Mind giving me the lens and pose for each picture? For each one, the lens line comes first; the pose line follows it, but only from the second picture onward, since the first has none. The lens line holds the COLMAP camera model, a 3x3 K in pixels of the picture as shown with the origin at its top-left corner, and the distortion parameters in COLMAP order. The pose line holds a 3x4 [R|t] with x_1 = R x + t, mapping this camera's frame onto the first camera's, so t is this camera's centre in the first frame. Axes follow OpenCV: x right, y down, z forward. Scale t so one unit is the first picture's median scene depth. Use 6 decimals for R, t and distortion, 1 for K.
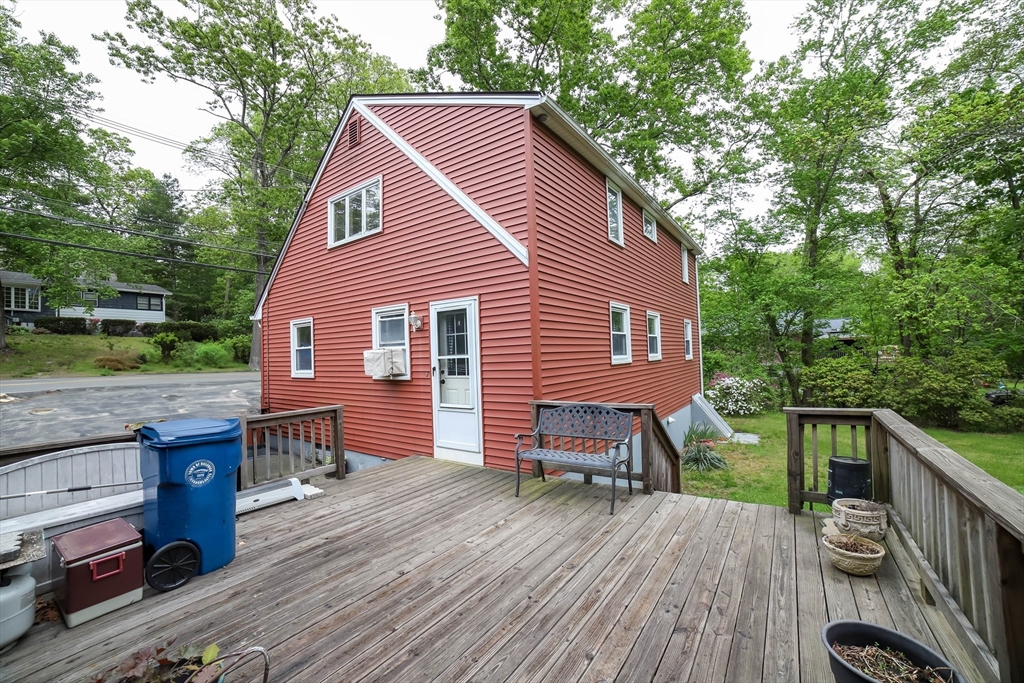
lens RADIAL K [[438.9, 0, 508.8], [0, 438.9, 342.3], [0, 0, 1]] dist [-0.087397, 0.038019]
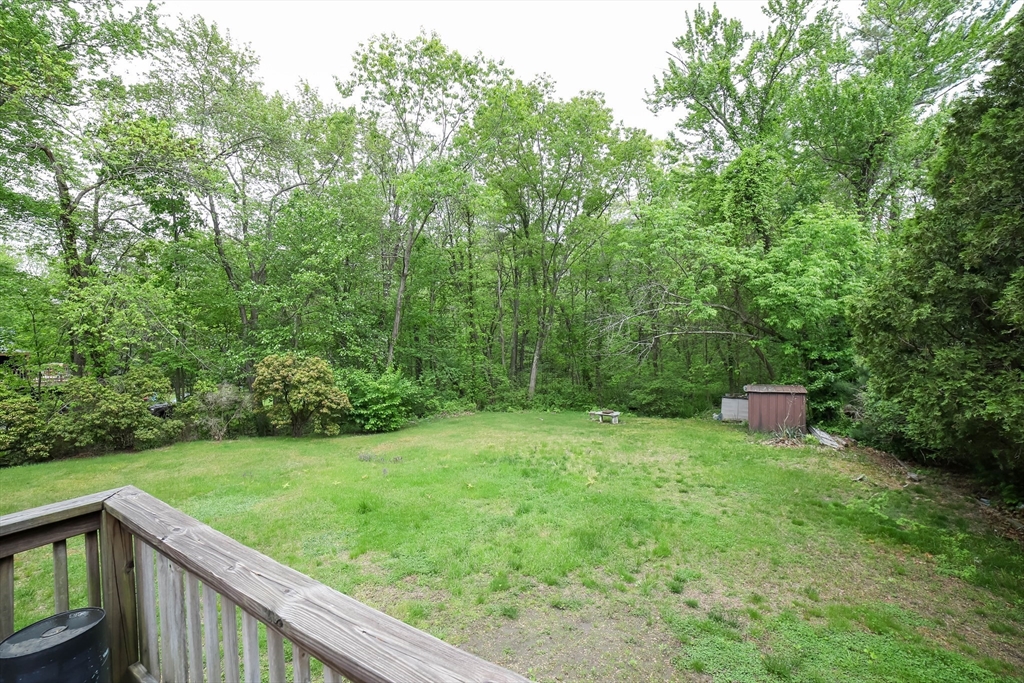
lens RADIAL K [[421.7, 0, 512.2], [0, 421.7, 346.3], [0, 0, 1]] dist [-0.080347, 0.018549]
pose [[-0.043902, 0.032294, 0.998514, 0.101207], [0.000839, 0.999478, -0.032288, -0.002165], [-0.999035, -0.000580, -0.043907, 0.145441]]
